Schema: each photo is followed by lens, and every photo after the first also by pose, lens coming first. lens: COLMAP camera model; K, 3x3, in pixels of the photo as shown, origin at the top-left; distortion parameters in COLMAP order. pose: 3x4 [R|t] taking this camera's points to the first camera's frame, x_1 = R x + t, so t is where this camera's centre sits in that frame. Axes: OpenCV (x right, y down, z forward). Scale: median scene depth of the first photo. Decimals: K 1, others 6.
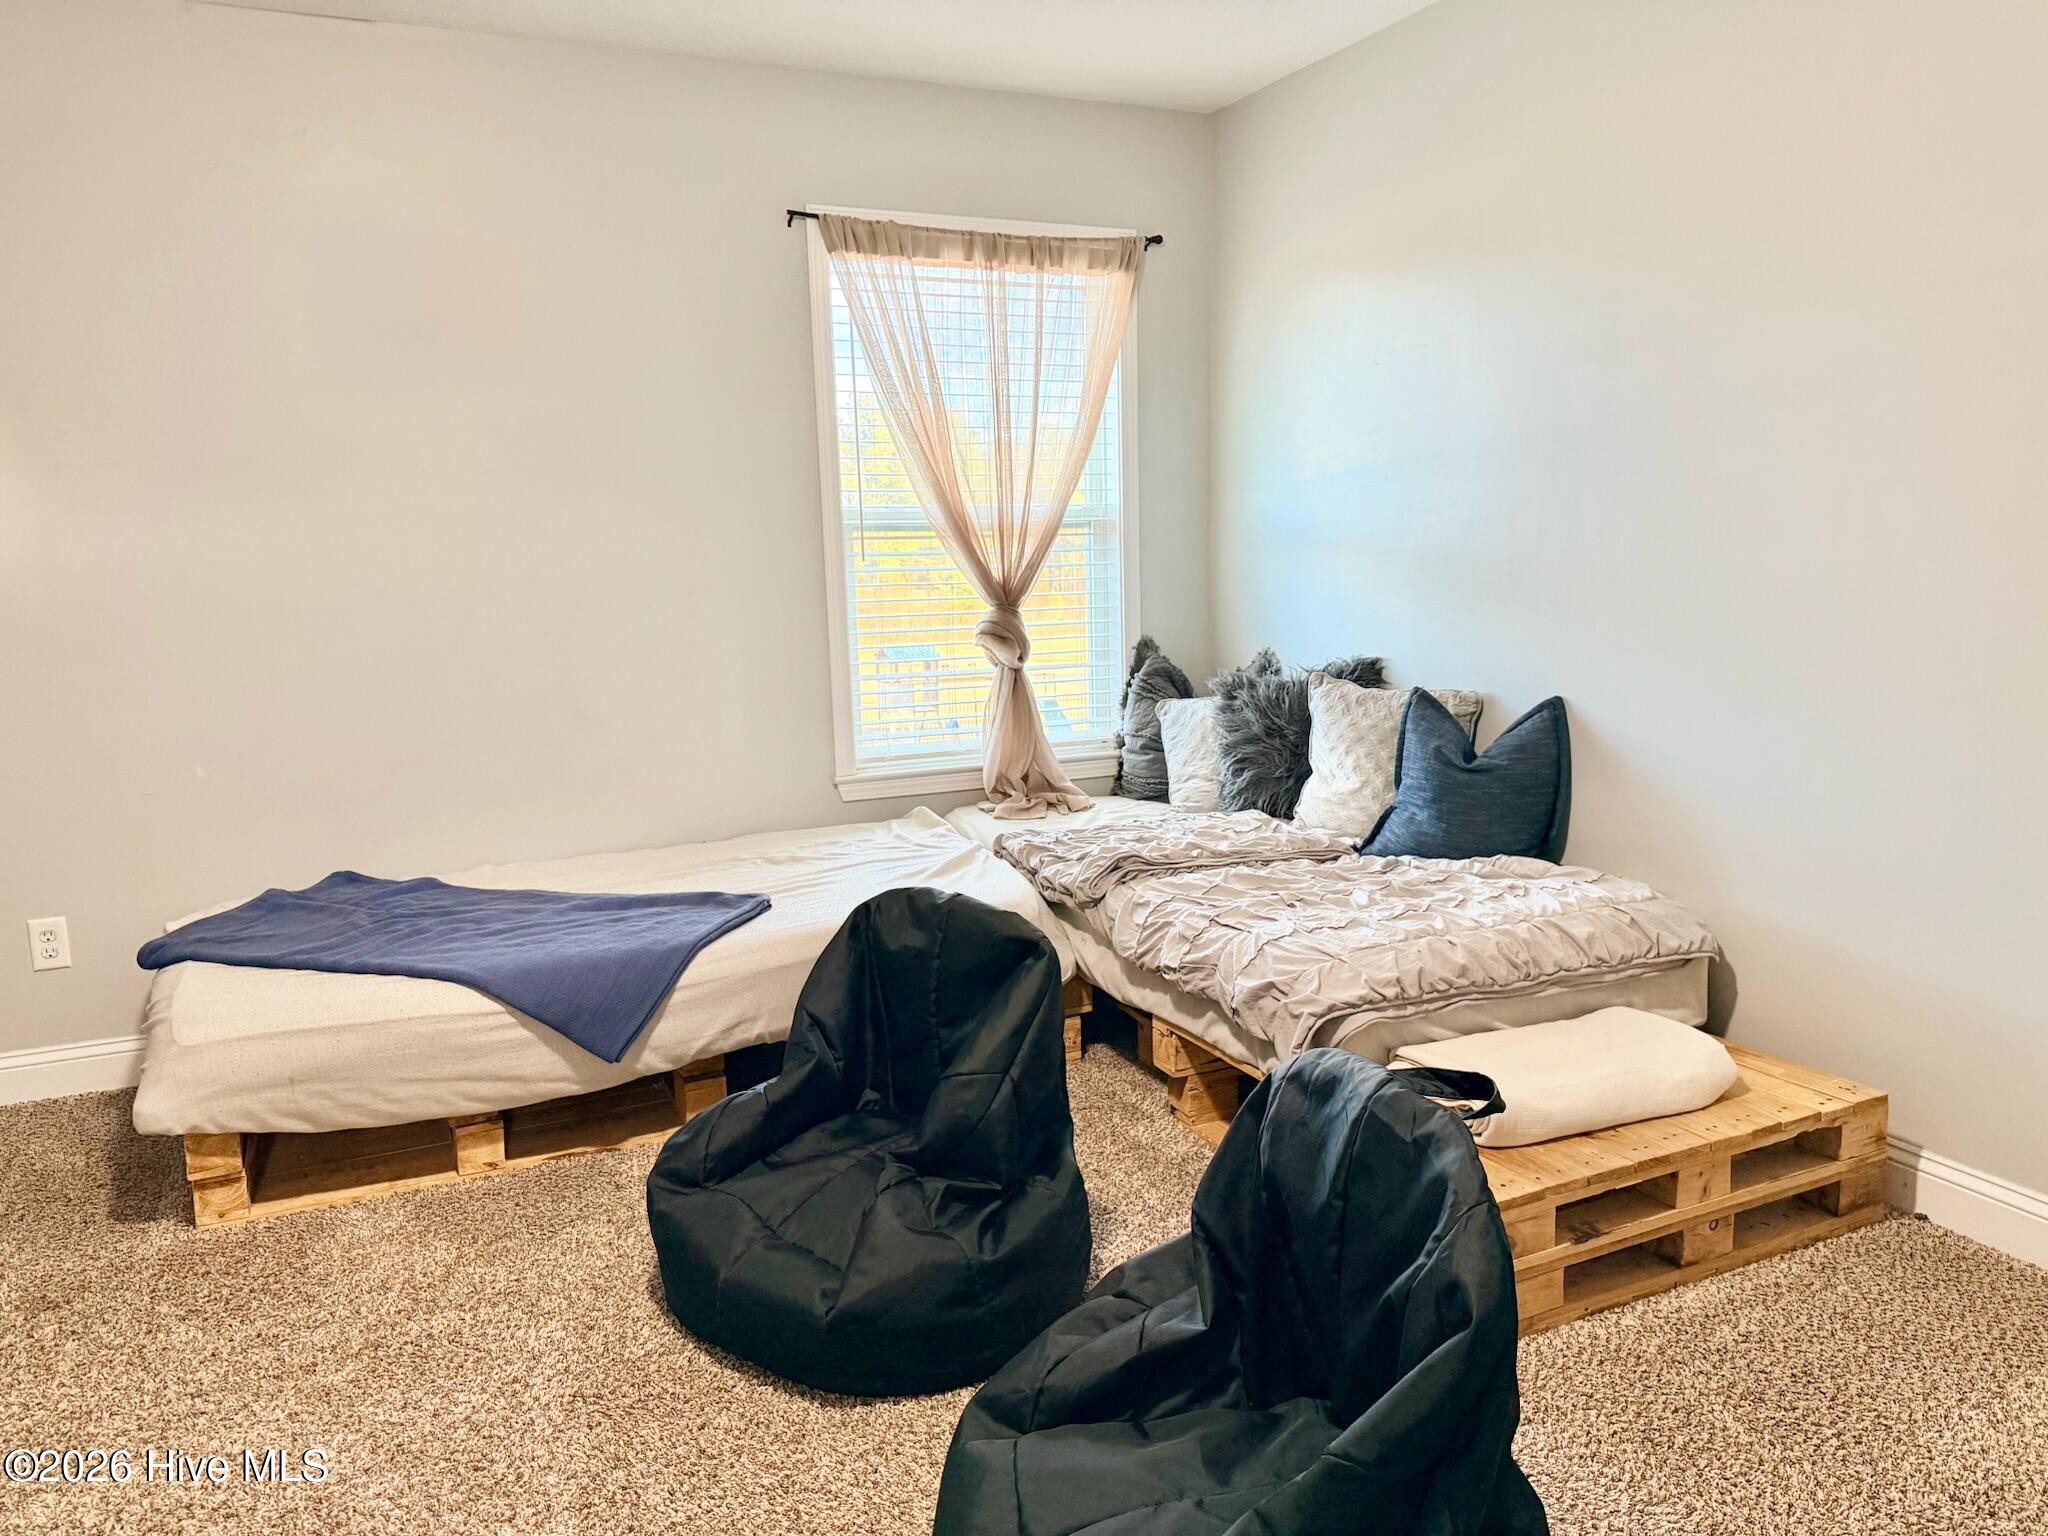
lens RADIAL K [[1426.1, 0, 1021.6], [0, 1426.1, 766.5], [0, 0, 1]] dist [0.146643, -0.248001]
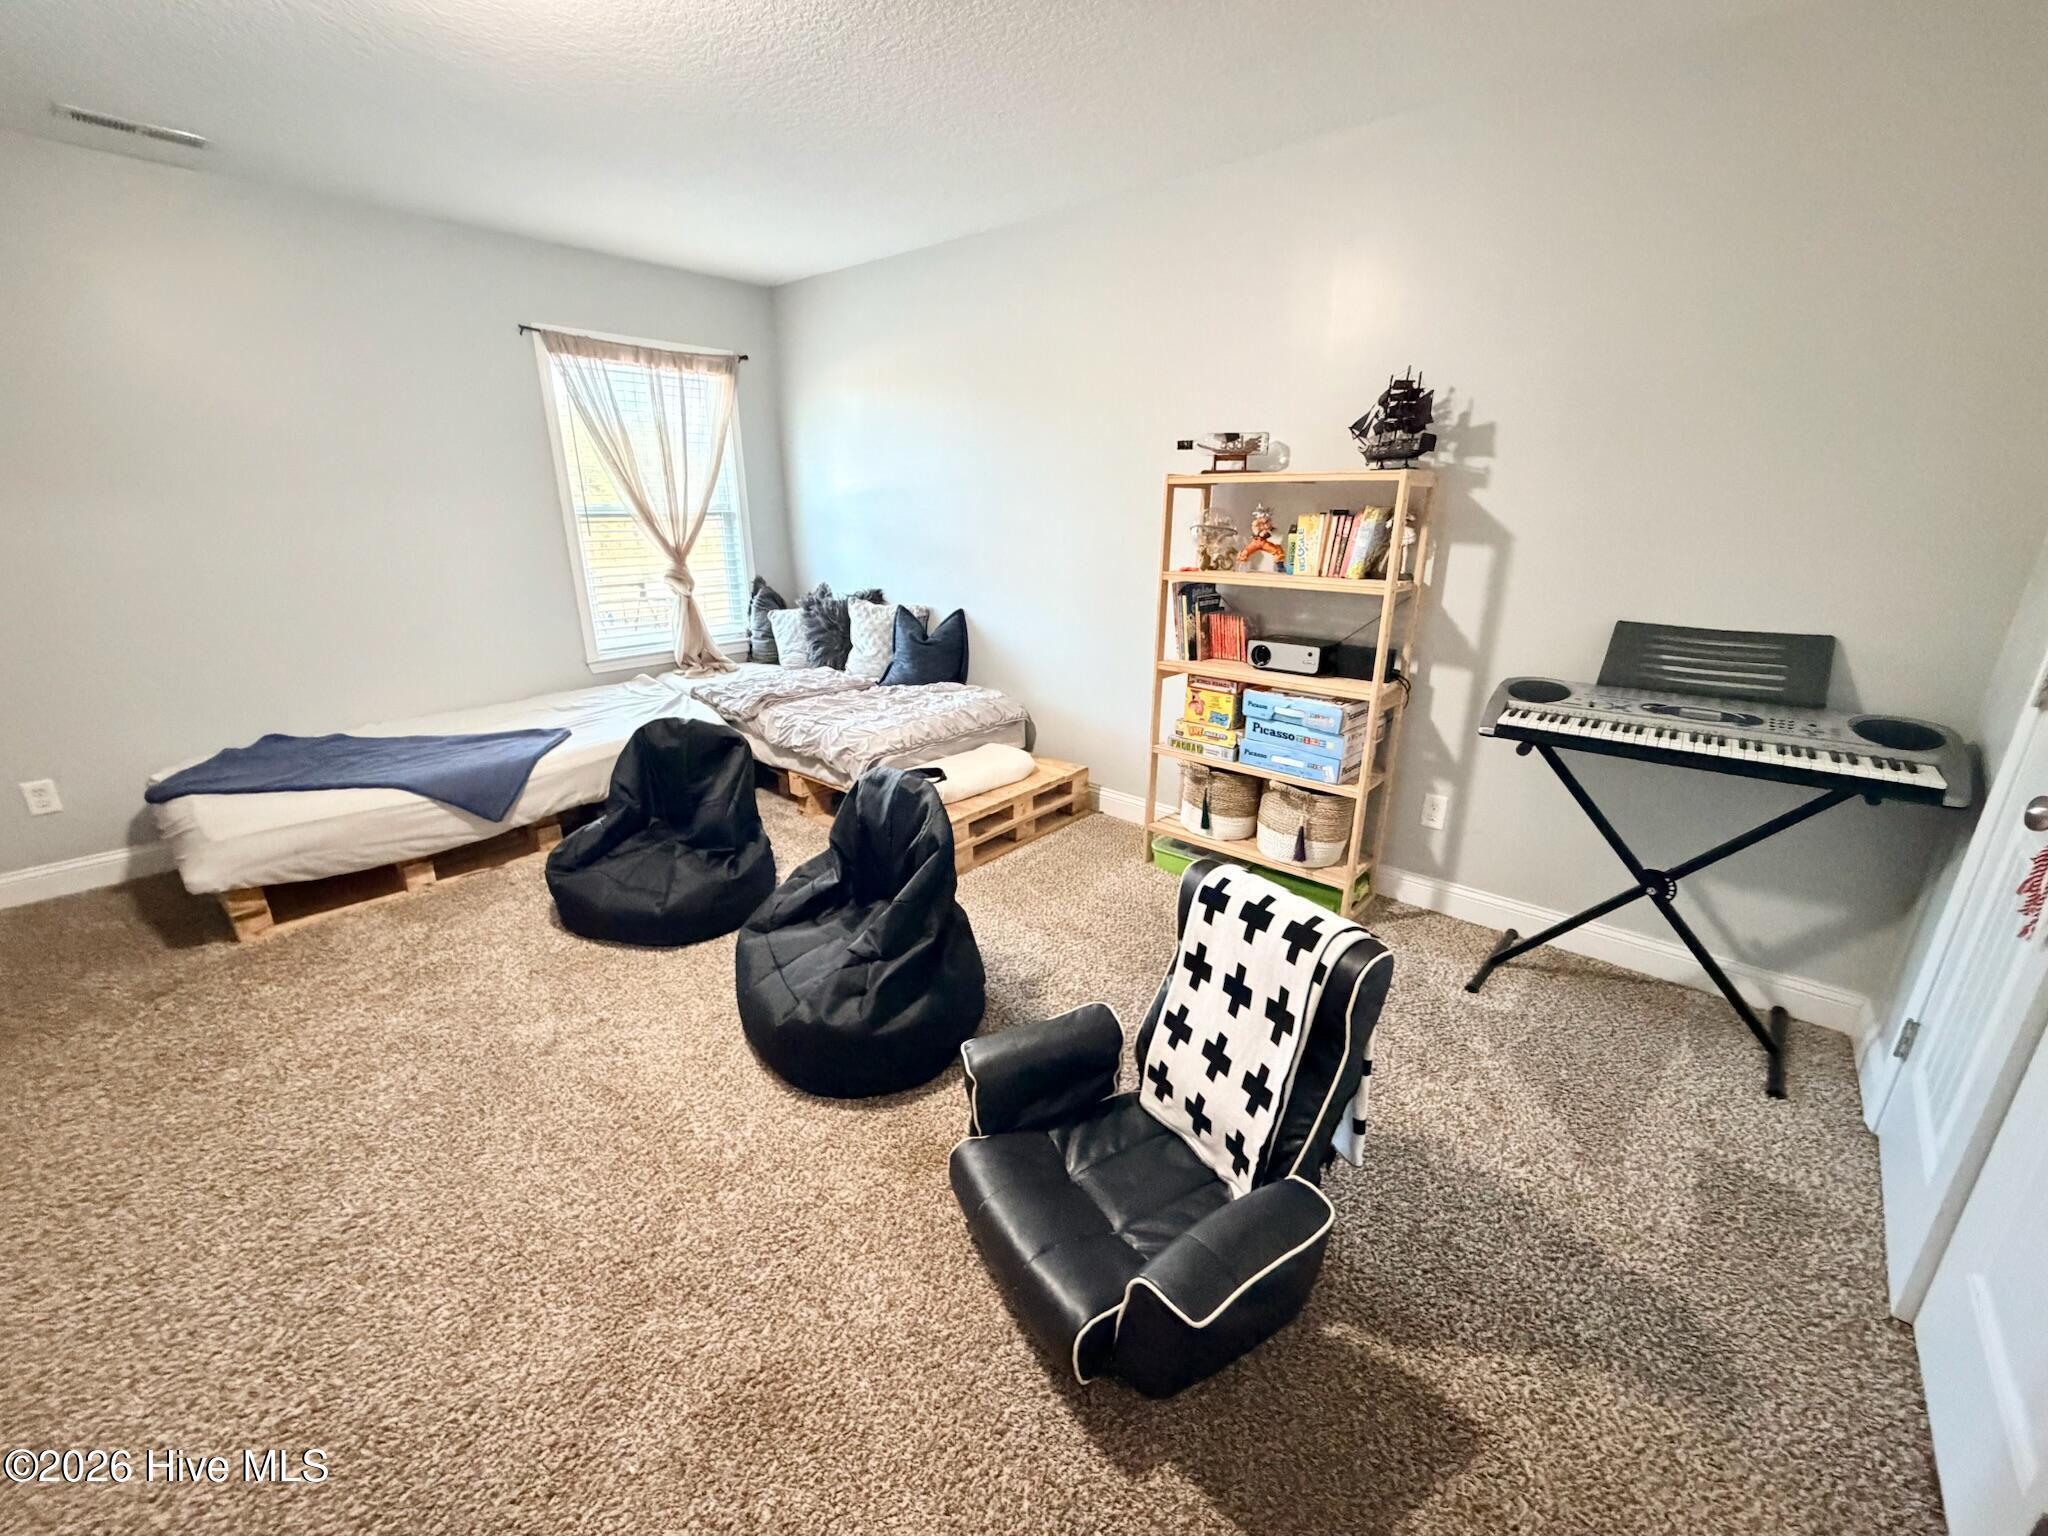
lens RADIAL K [[836.9, 0, 1017.7], [0, 836.9, 787.0], [0, 0, 1]] dist [0.000841, 0.000126]
pose [[0.915458, -0.109910, 0.387113, -0.082141], [0.036909, 0.980856, 0.191204, -0.023677], [-0.400717, -0.160751, 0.901989, -0.250577]]
